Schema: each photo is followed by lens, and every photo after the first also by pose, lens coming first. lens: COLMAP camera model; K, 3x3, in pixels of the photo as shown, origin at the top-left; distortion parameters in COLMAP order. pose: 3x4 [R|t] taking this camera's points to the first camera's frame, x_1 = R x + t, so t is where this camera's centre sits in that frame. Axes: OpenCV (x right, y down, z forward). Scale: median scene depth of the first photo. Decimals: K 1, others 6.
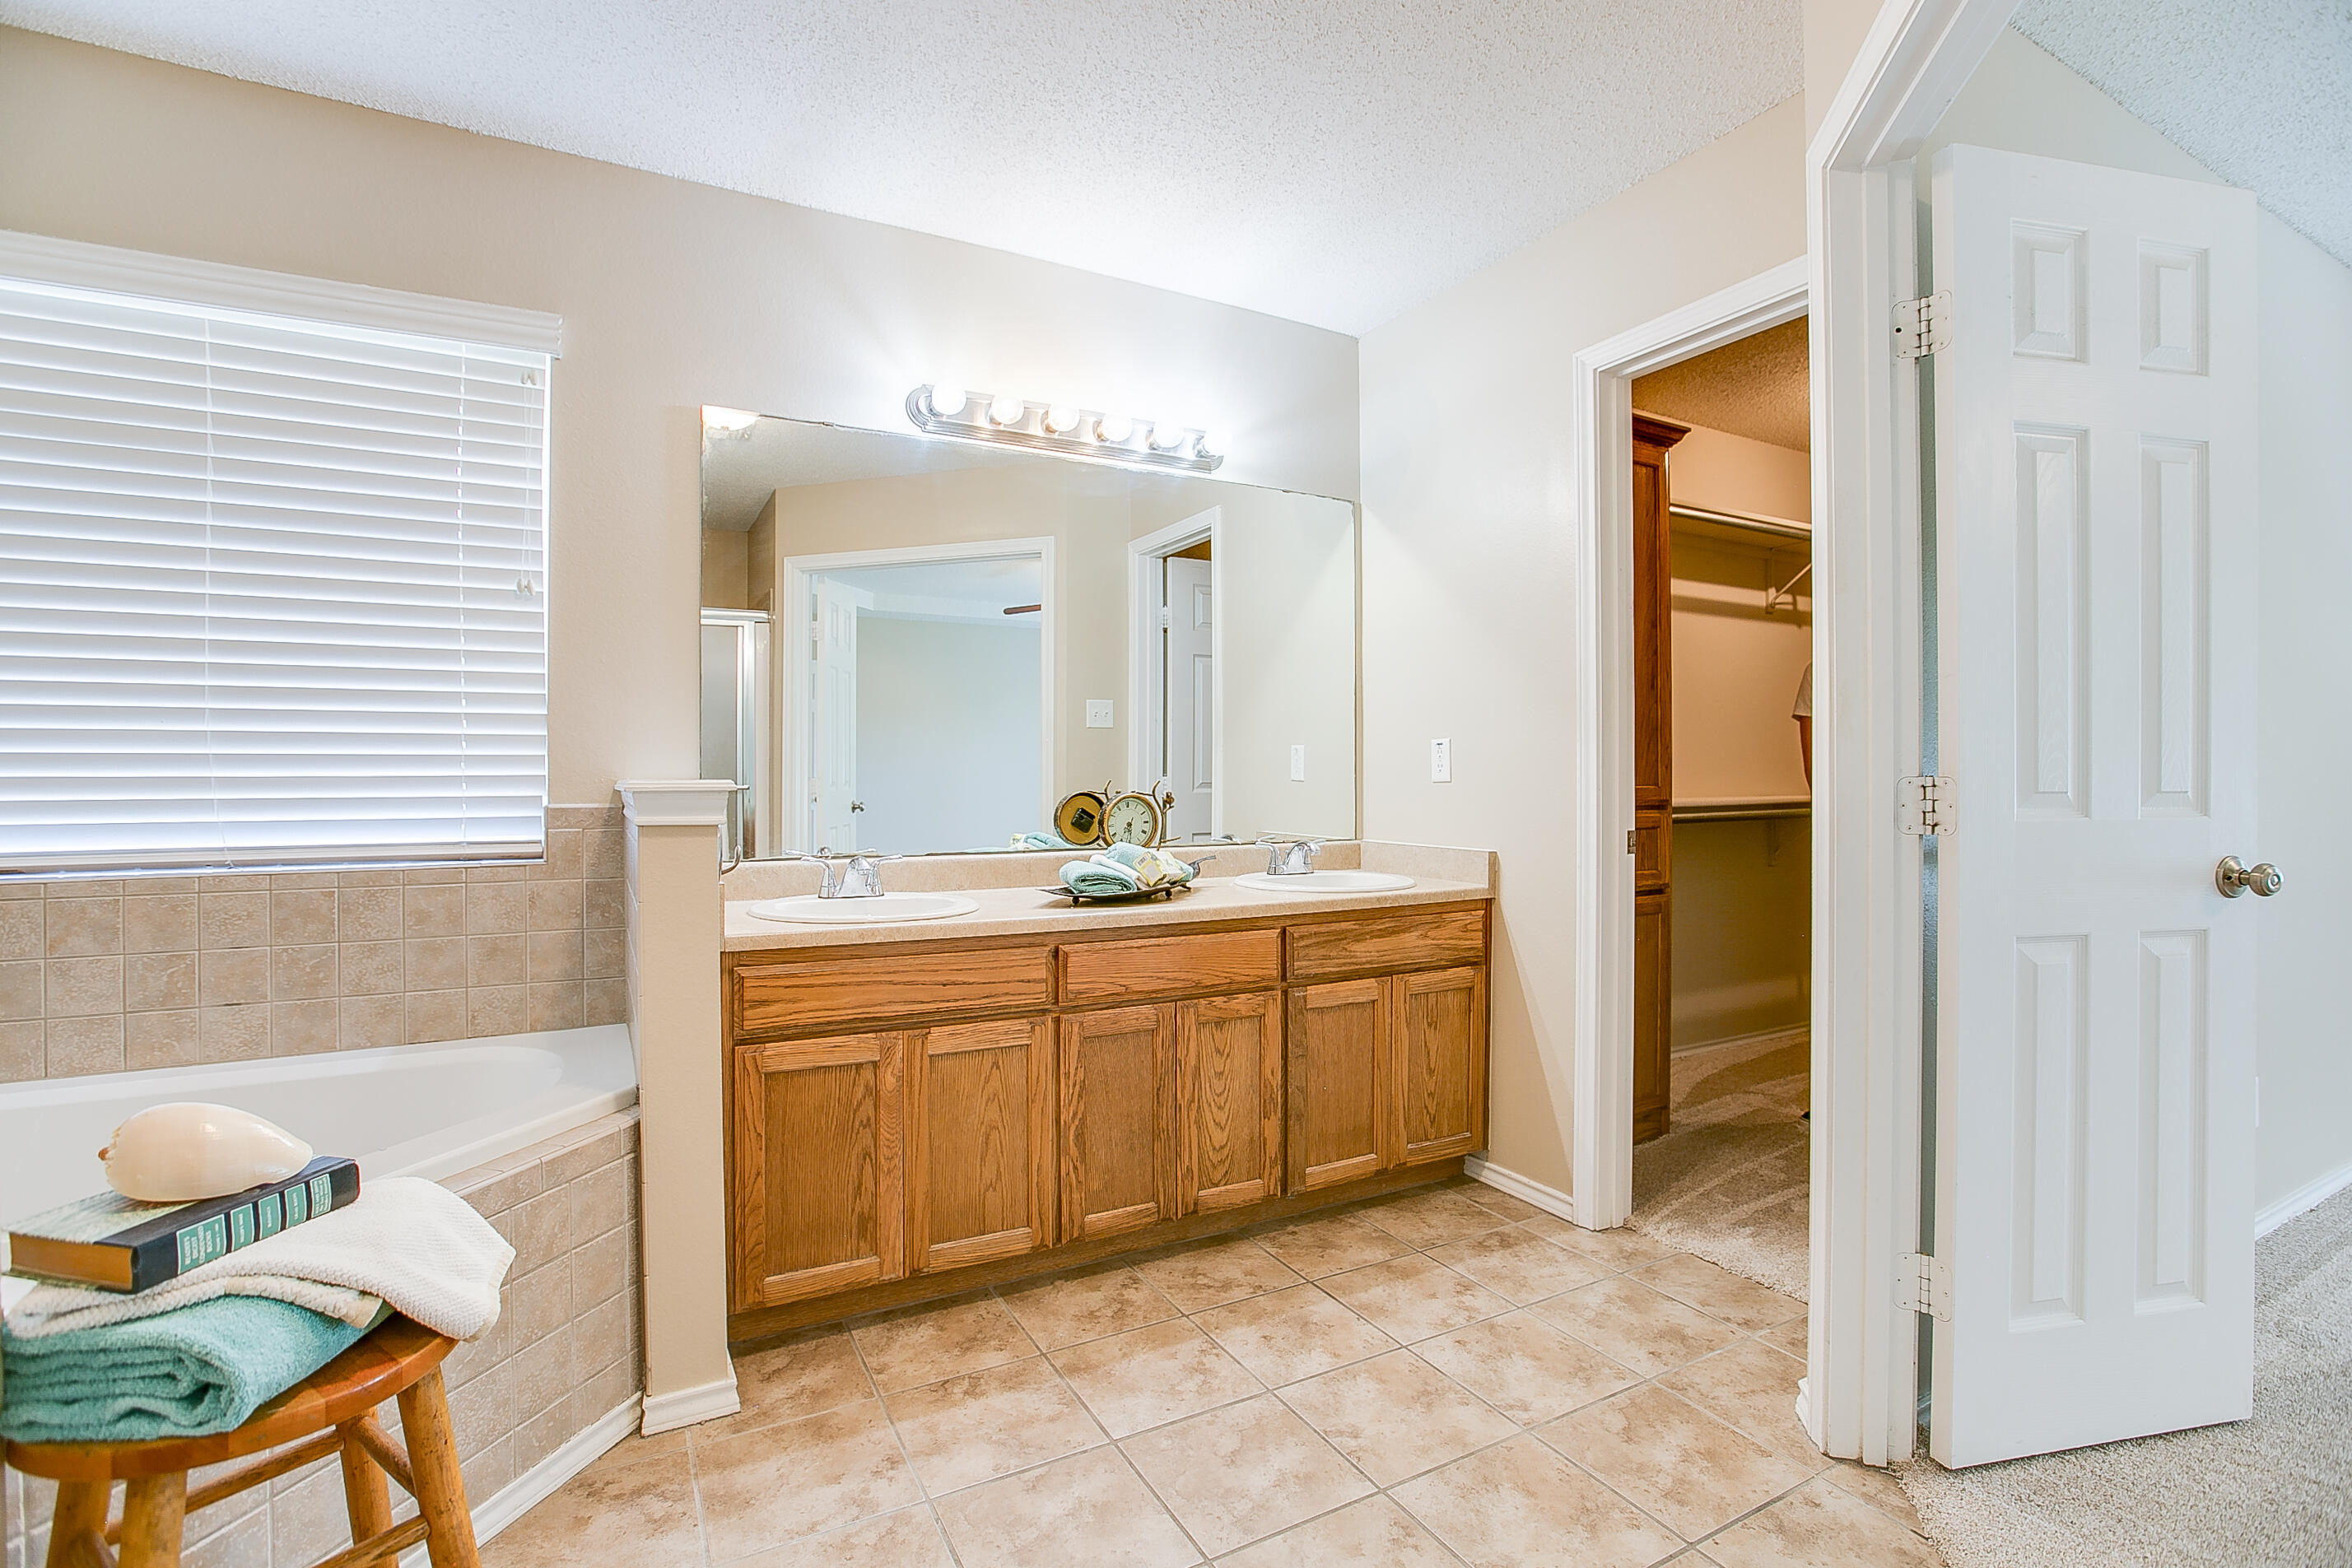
lens RADIAL K [[1076.5, 0, 1174.9], [0, 1076.5, 778.3], [0, 0, 1]] dist [-0.034368, 0.010510]
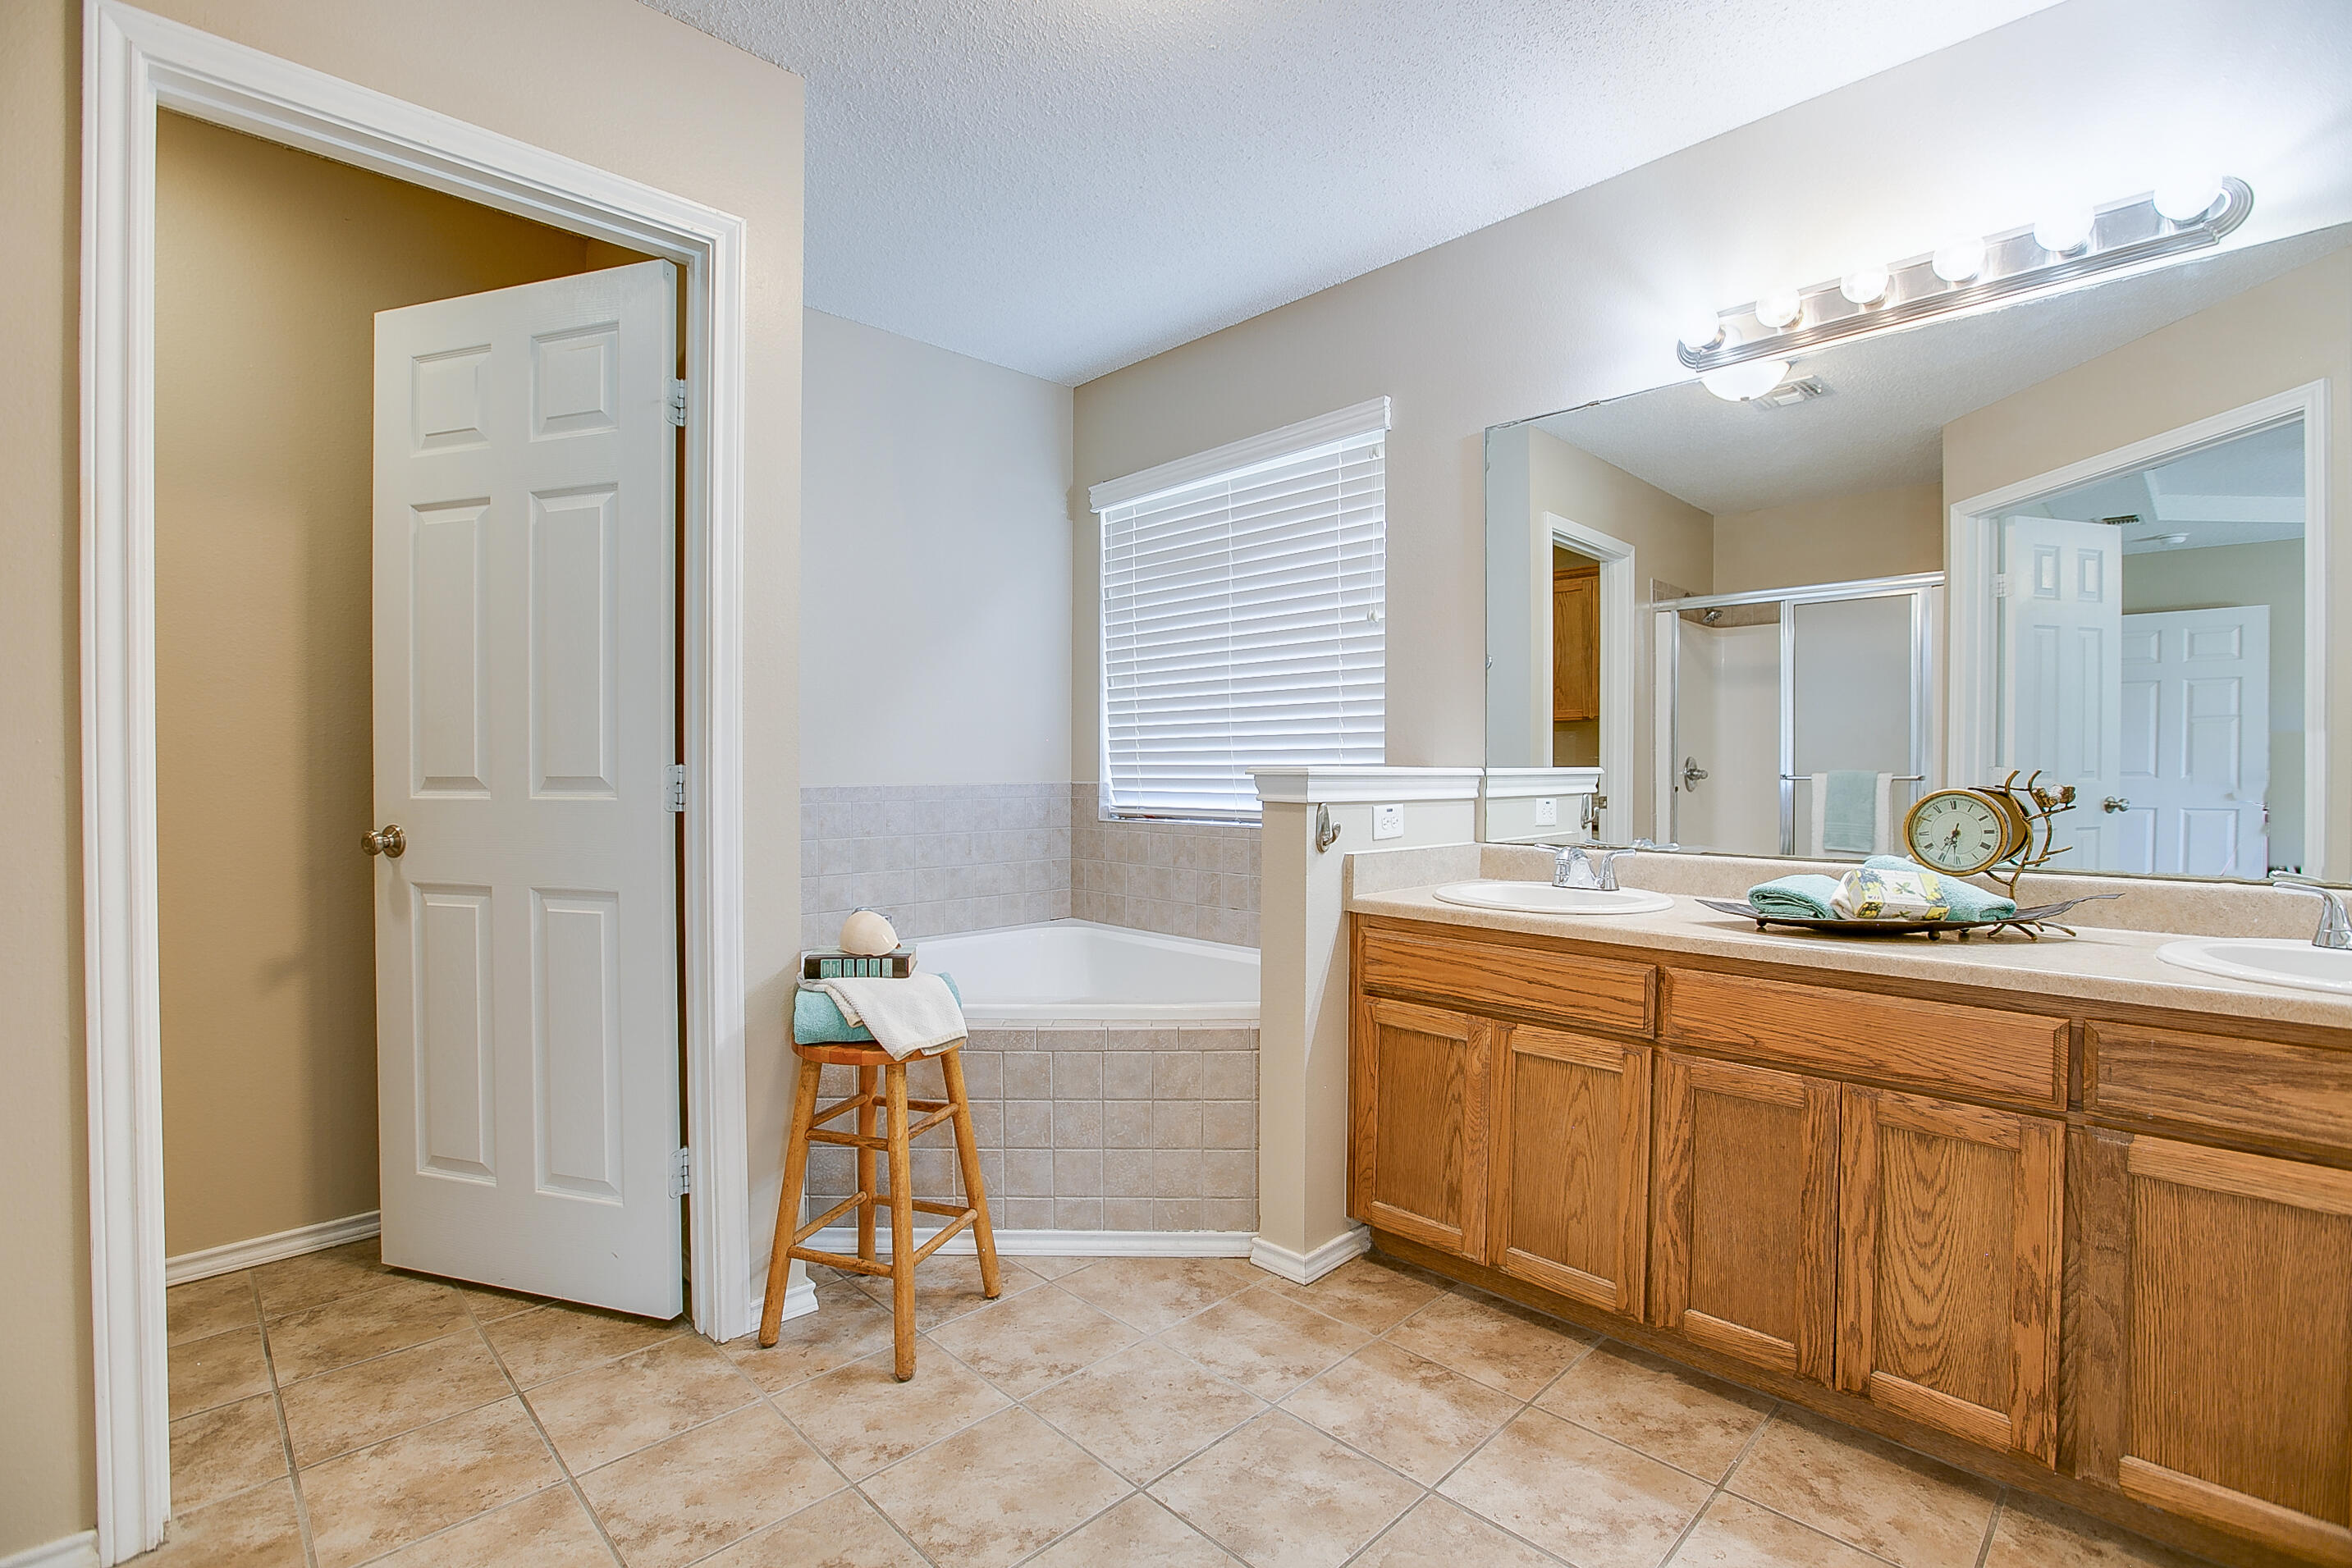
lens RADIAL K [[1076.5, 0, 1171.5], [0, 1076.5, 778.6], [0, 0, 1]] dist [-0.034368, 0.010510]
pose [[0.283439, 0.010026, -0.958938, 0.574334], [-0.003018, 0.999950, 0.009563, 0.003956], [0.958986, 0.000184, 0.283455, 0.406703]]
